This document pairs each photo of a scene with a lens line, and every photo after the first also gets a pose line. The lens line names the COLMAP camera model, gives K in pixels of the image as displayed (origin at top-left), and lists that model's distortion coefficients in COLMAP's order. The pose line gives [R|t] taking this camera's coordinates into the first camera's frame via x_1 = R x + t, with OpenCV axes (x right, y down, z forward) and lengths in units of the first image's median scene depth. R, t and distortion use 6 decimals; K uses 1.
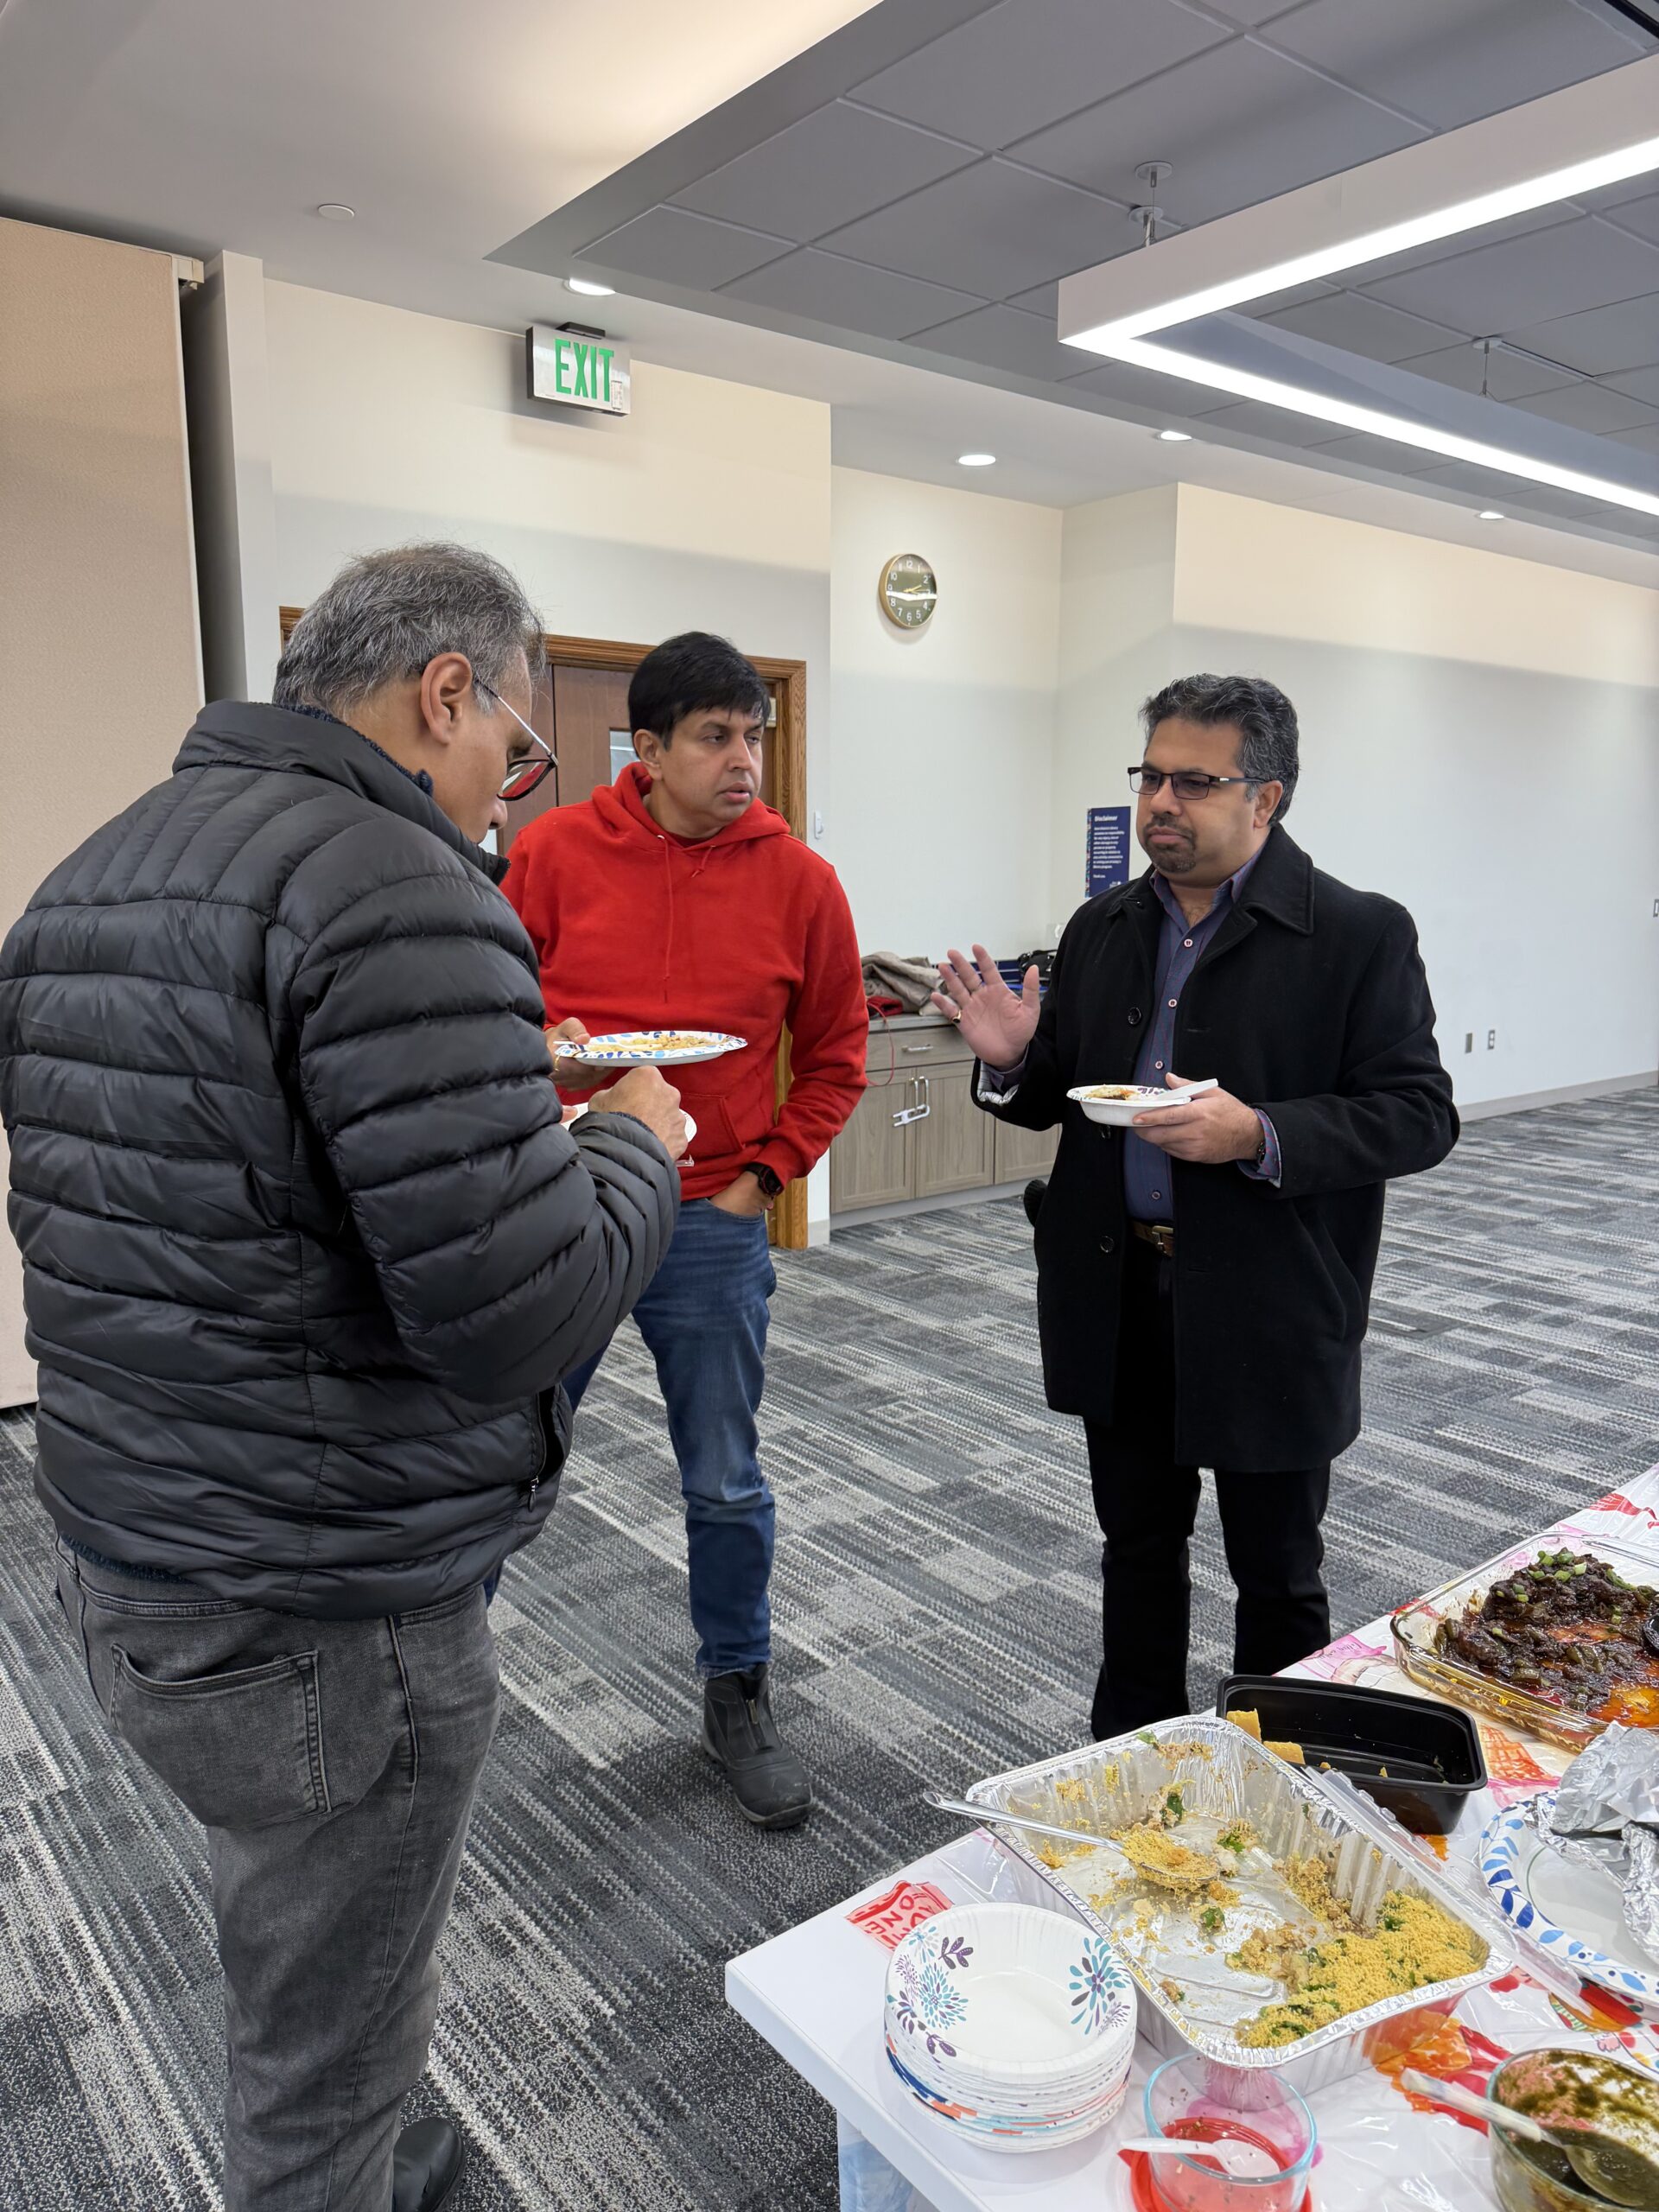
lens RADIAL K [[1586.8, 0, 827.9], [0, 1586.8, 1124.9], [0, 0, 1]] dist [0.016852, -0.033645]
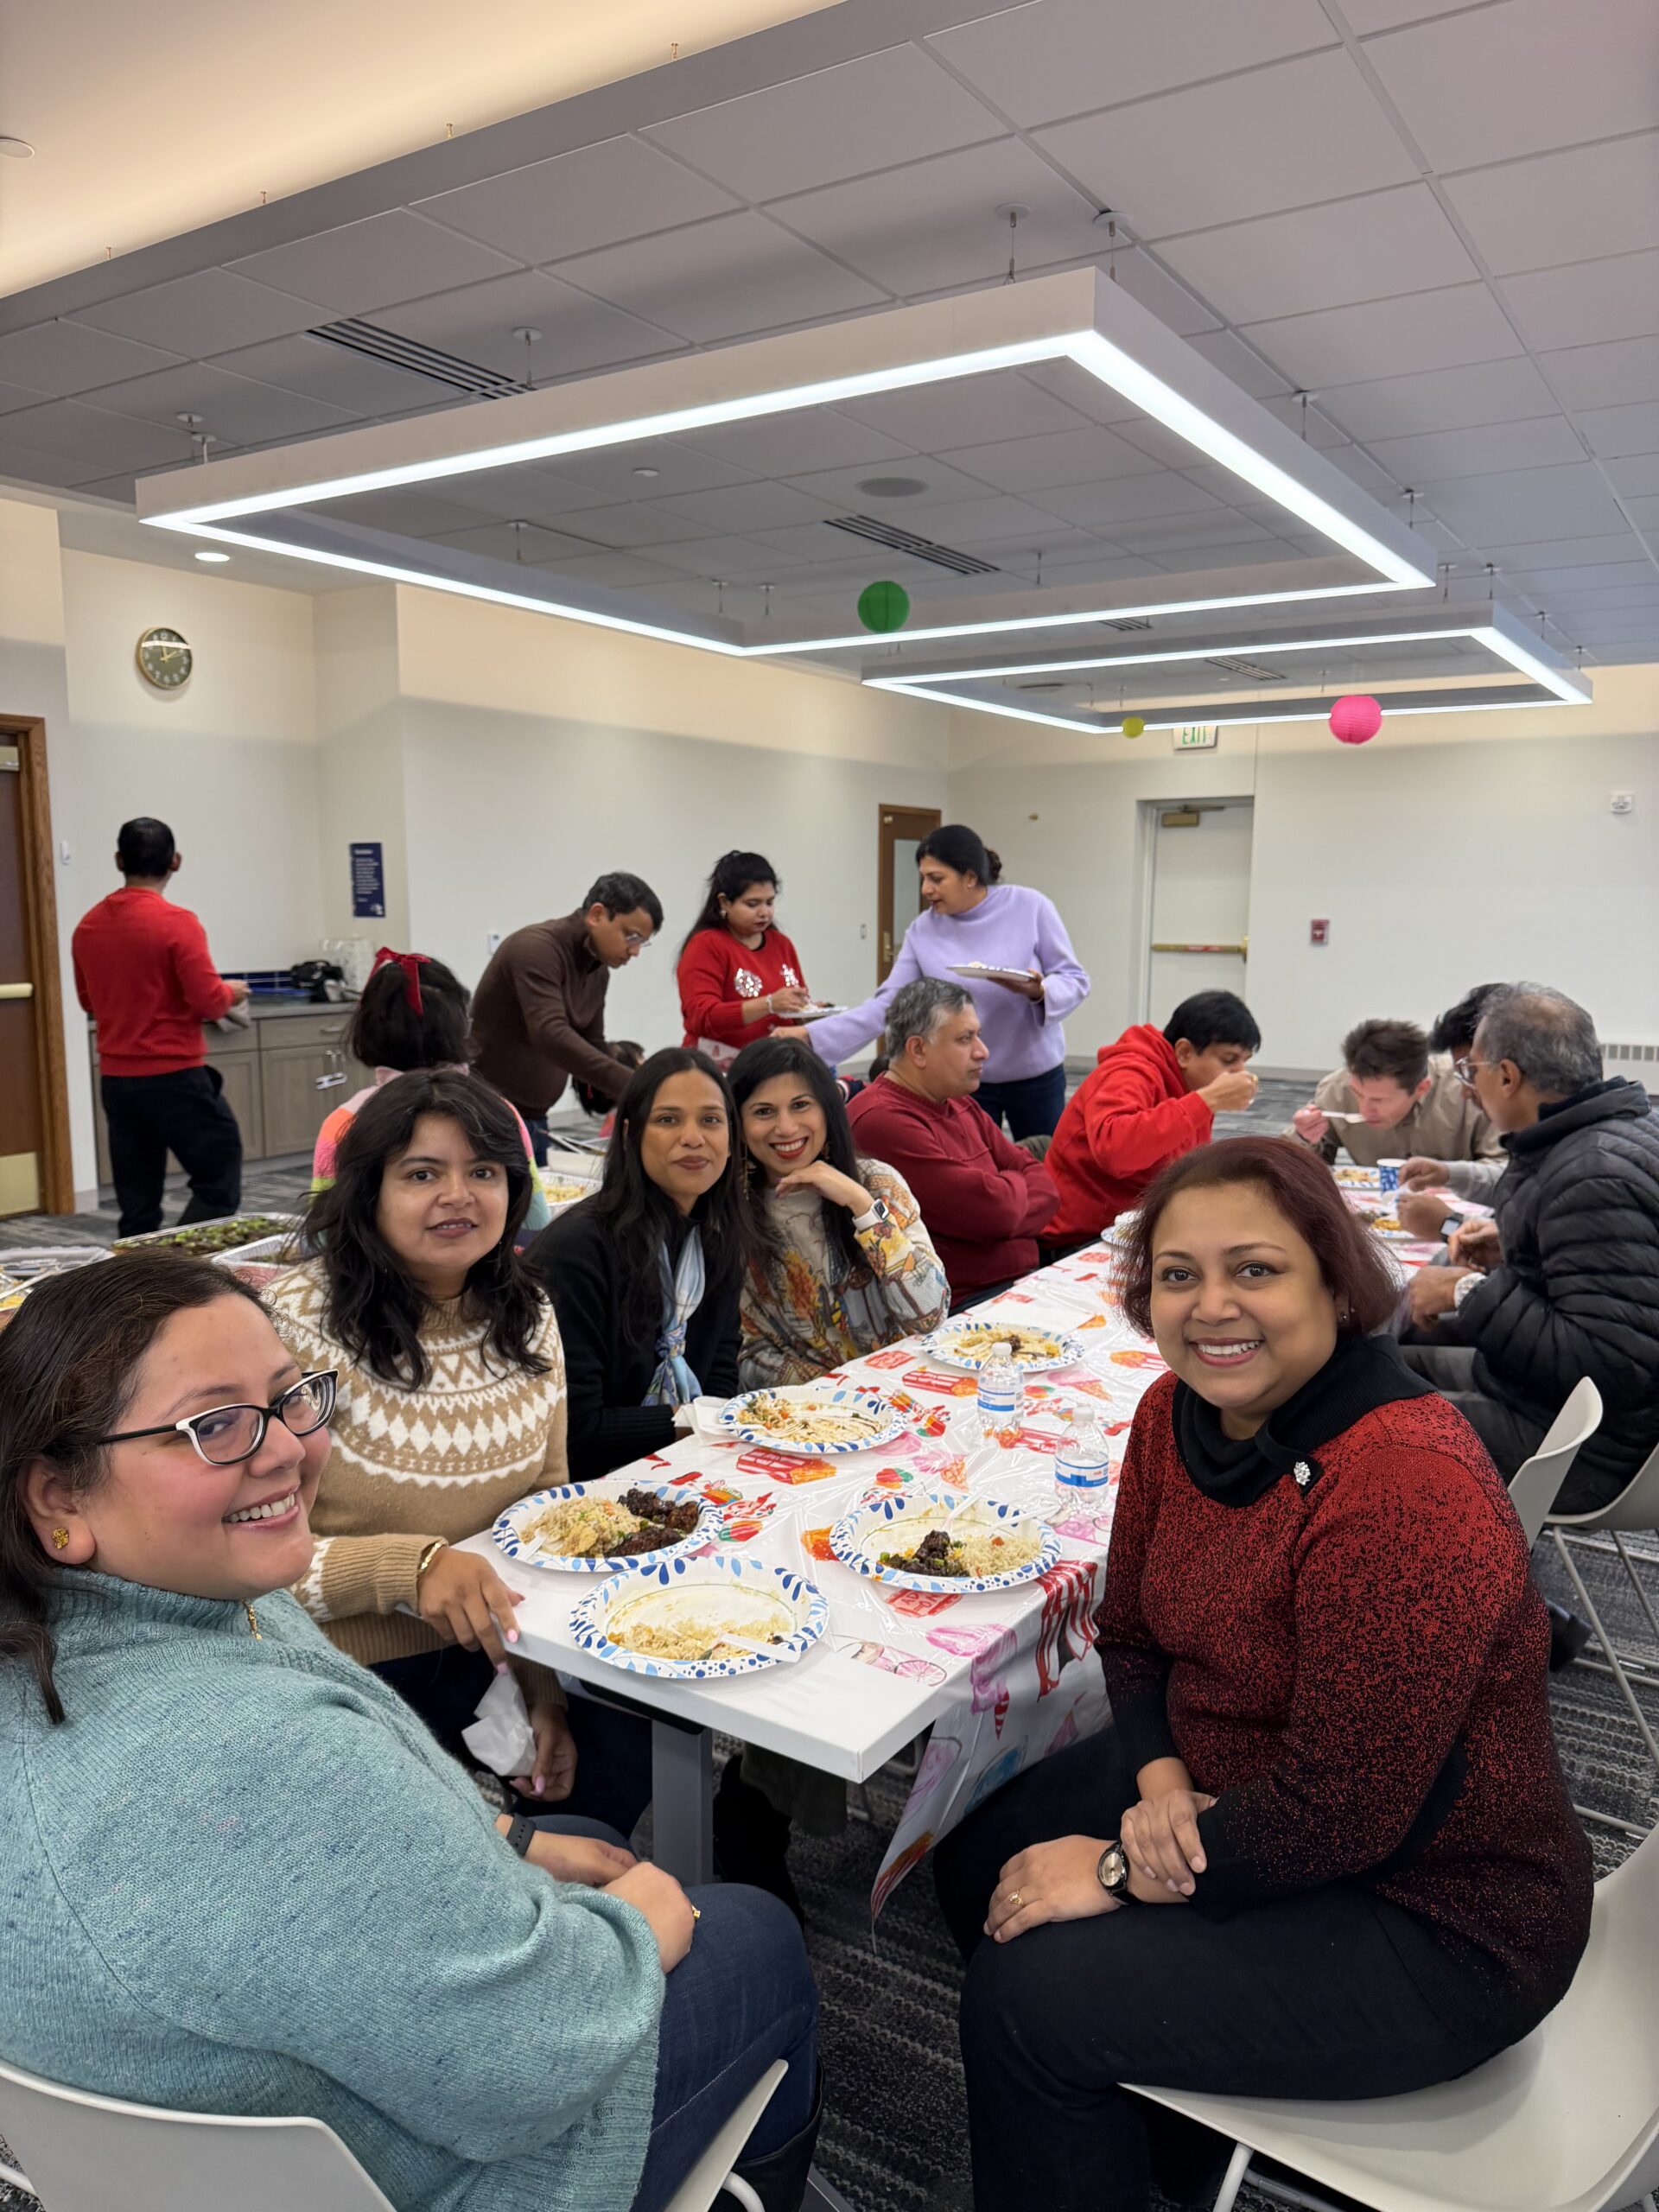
lens RADIAL K [[1586.8, 0, 831.1], [0, 1586.8, 1102.6], [0, 0, 1]] dist [0.016852, -0.033645]
pose [[0.943988, -0.037603, 0.327830, 0.178857], [0.049197, 0.998420, -0.027140, 0.075247], [-0.326292, 0.041748, 0.944347, -0.394073]]
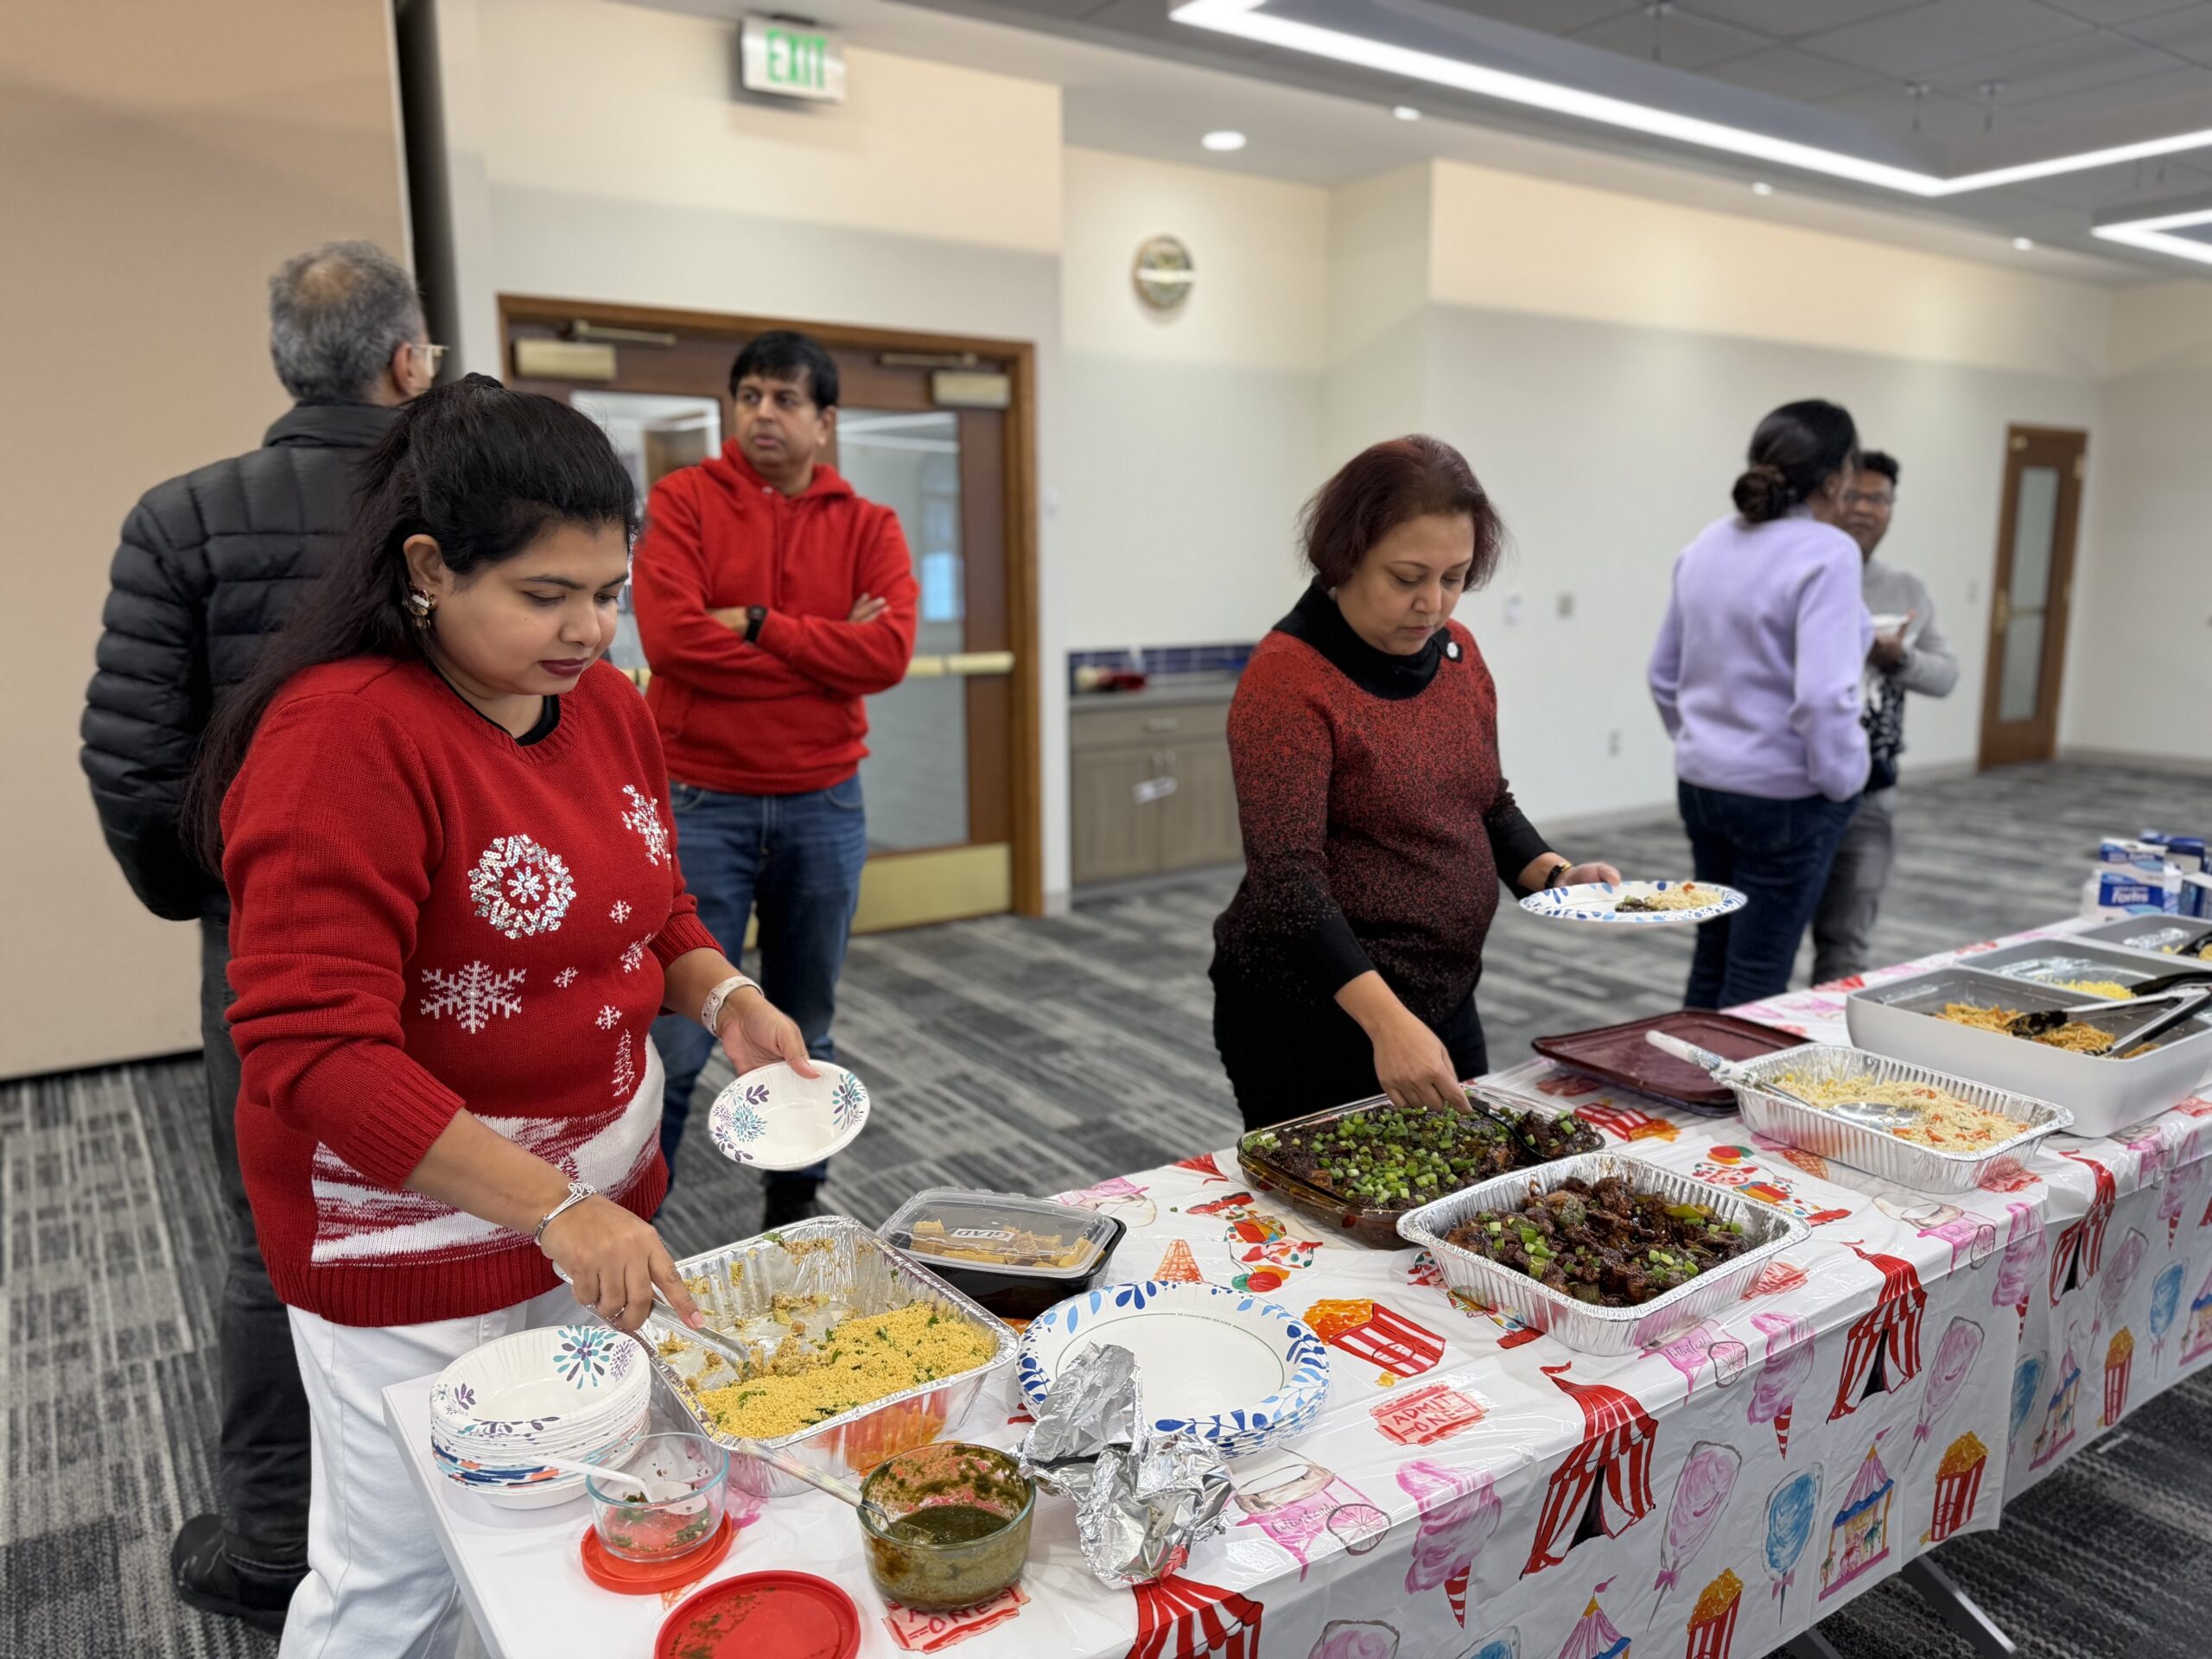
lens RADIAL K [[1586.8, 0, 1114.7], [0, 1586.8, 862.6], [0, 0, 1]] dist [0.016852, -0.033645]
pose [[0.997744, 0.007532, -0.066717, 0.136560], [-0.005965, 0.999702, 0.023660, 0.025194], [0.066875, -0.023209, 0.997491, -0.035108]]
